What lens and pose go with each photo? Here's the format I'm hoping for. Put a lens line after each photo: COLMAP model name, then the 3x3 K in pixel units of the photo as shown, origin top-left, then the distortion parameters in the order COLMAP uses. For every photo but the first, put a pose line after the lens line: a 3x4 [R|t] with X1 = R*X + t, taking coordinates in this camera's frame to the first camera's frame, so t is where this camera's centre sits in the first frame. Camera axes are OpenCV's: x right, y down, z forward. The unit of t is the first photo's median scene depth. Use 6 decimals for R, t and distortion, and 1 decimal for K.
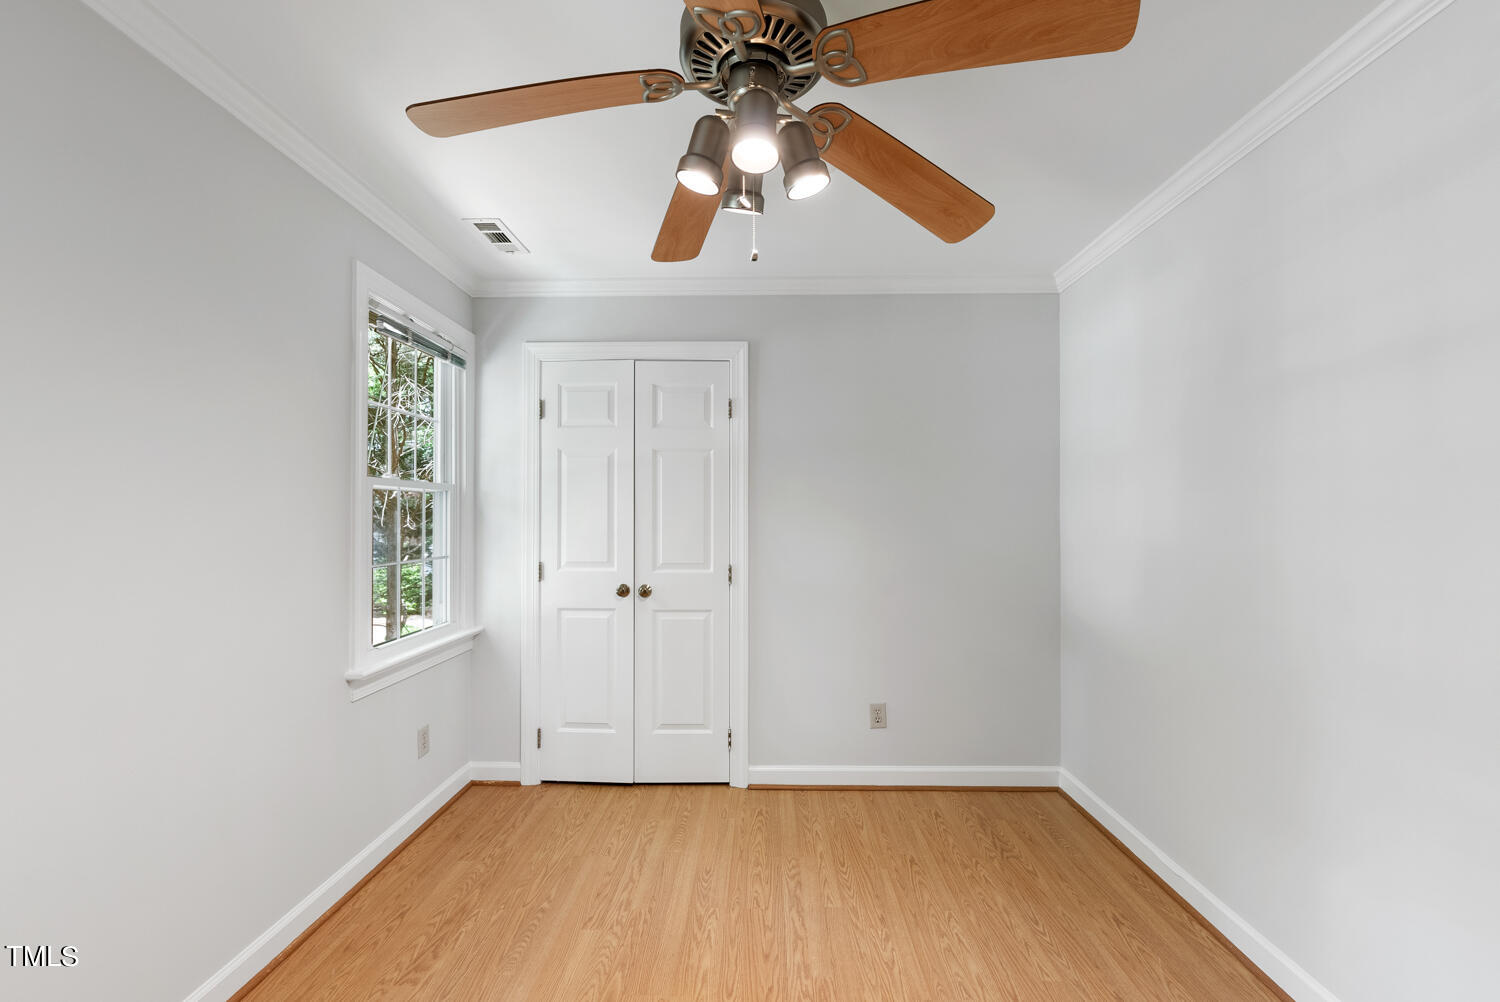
lens RADIAL K [[604.2, 0, 751.0], [0, 604.2, 507.8], [0, 0, 1]] dist [-0.000662, -0.000291]
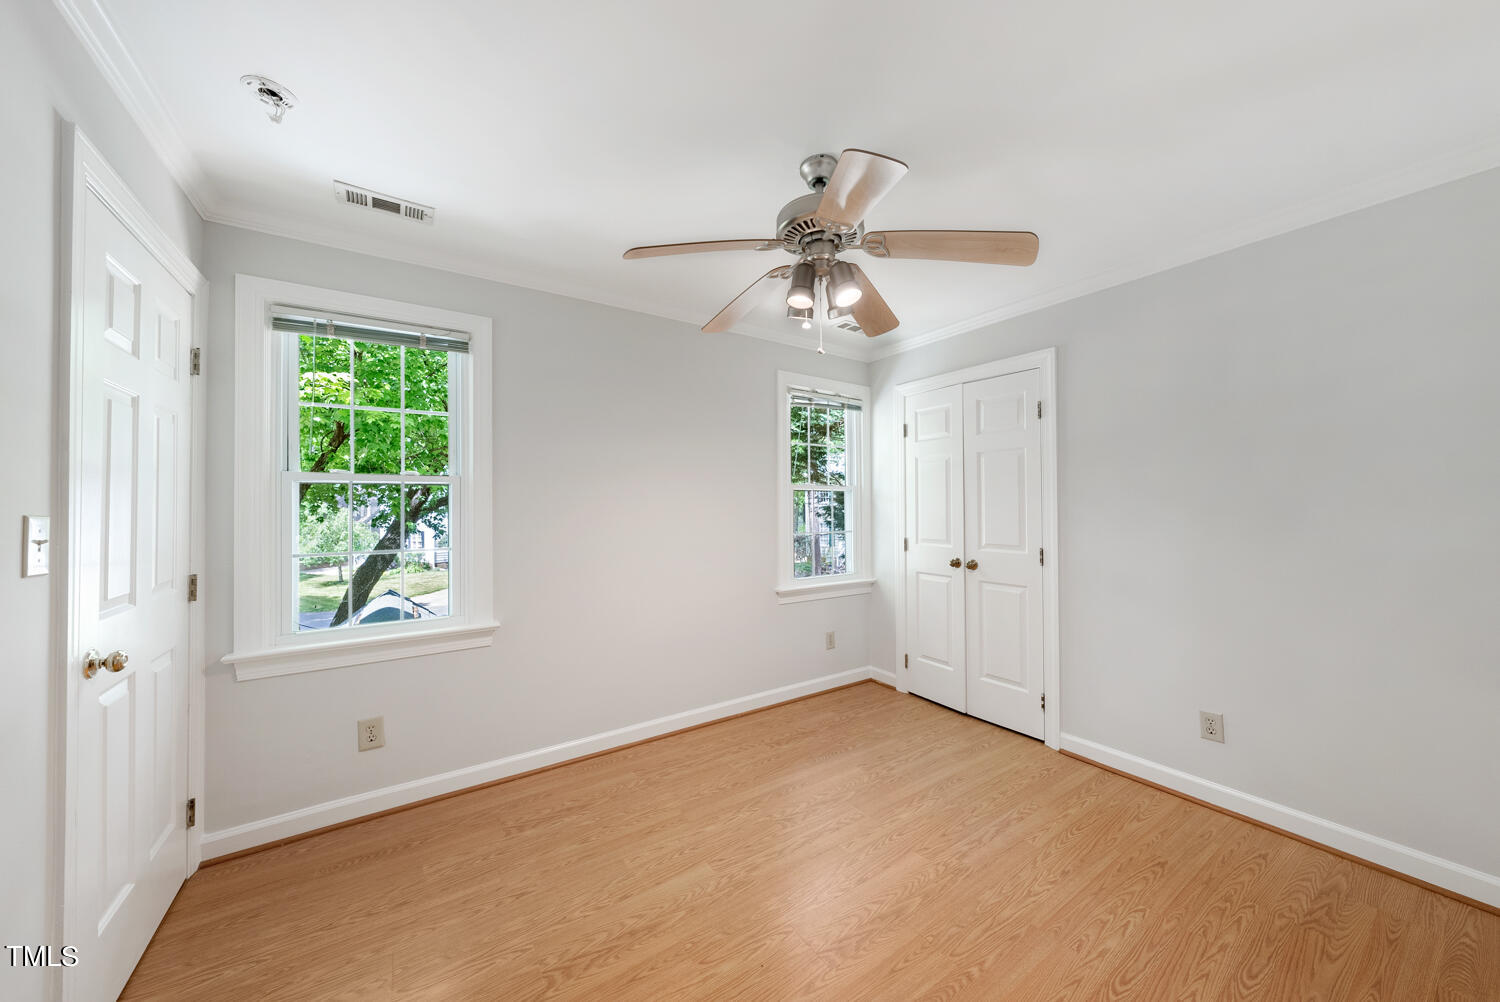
lens RADIAL K [[515.6, 0, 752.6], [0, 515.6, 501.6], [0, 0, 1]] dist [0.001918, -0.000141]
pose [[0.577161, -0.010907, -0.816558, 0.445509], [0.013786, 0.999898, -0.003611, 0.003355], [0.816514, -0.009173, 0.577252, 0.002125]]
